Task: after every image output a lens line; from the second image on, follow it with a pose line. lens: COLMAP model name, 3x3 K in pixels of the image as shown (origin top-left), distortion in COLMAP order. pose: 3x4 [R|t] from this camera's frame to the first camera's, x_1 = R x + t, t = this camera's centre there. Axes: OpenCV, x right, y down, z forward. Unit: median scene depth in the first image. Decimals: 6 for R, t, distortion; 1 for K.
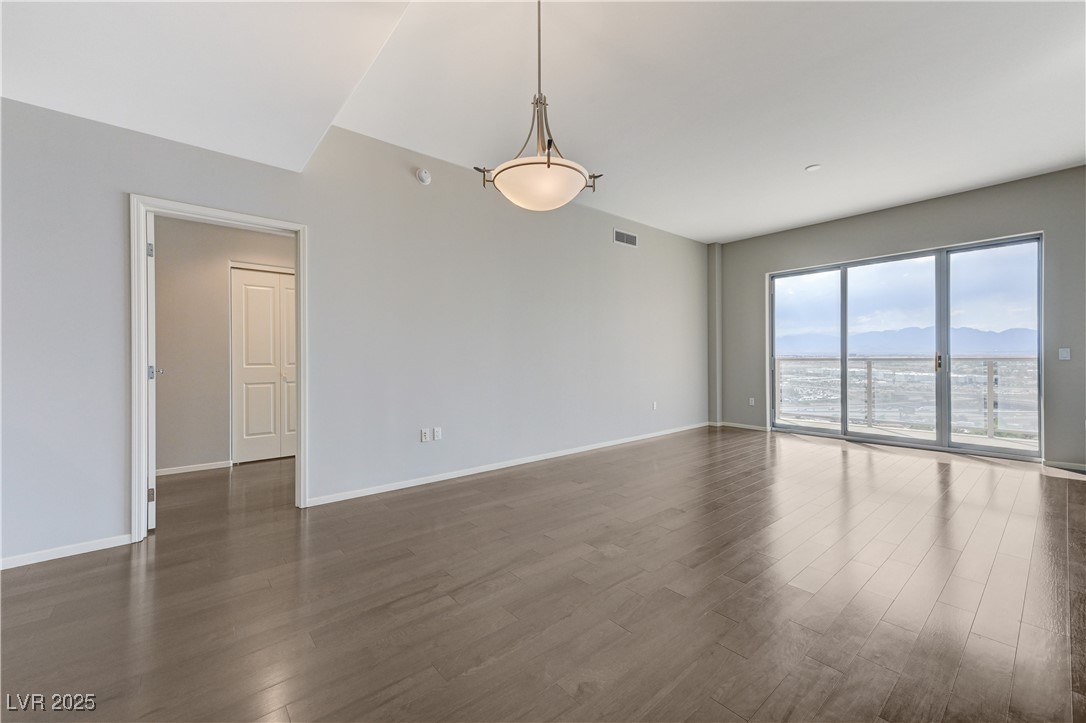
lens RADIAL K [[433.7, 0, 539.3], [0, 433.7, 358.0], [0, 0, 1]] dist [0.019515, -0.000054]
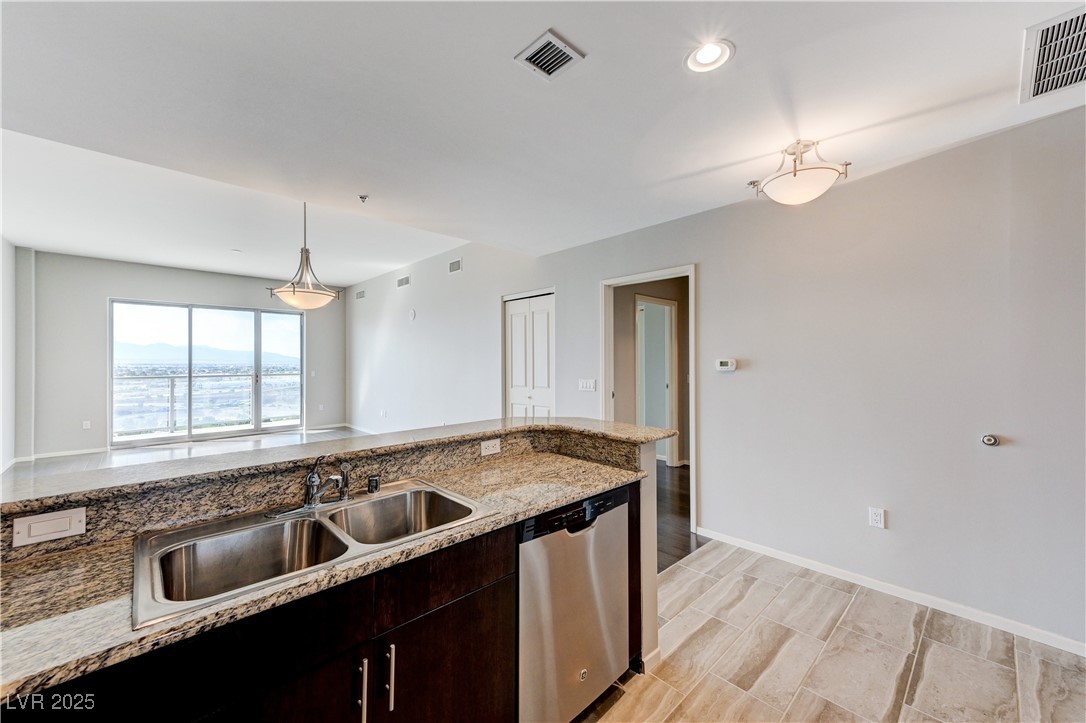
lens RADIAL K [[424.9, 0, 548.9], [0, 424.9, 360.6], [0, 0, 1]] dist [0.017679, 0.000100]
pose [[-0.063000, 0.006815, 0.997990, -0.702814], [0.005223, 0.999965, -0.006498, -0.041456], [-0.998000, 0.004803, -0.063034, 0.040690]]
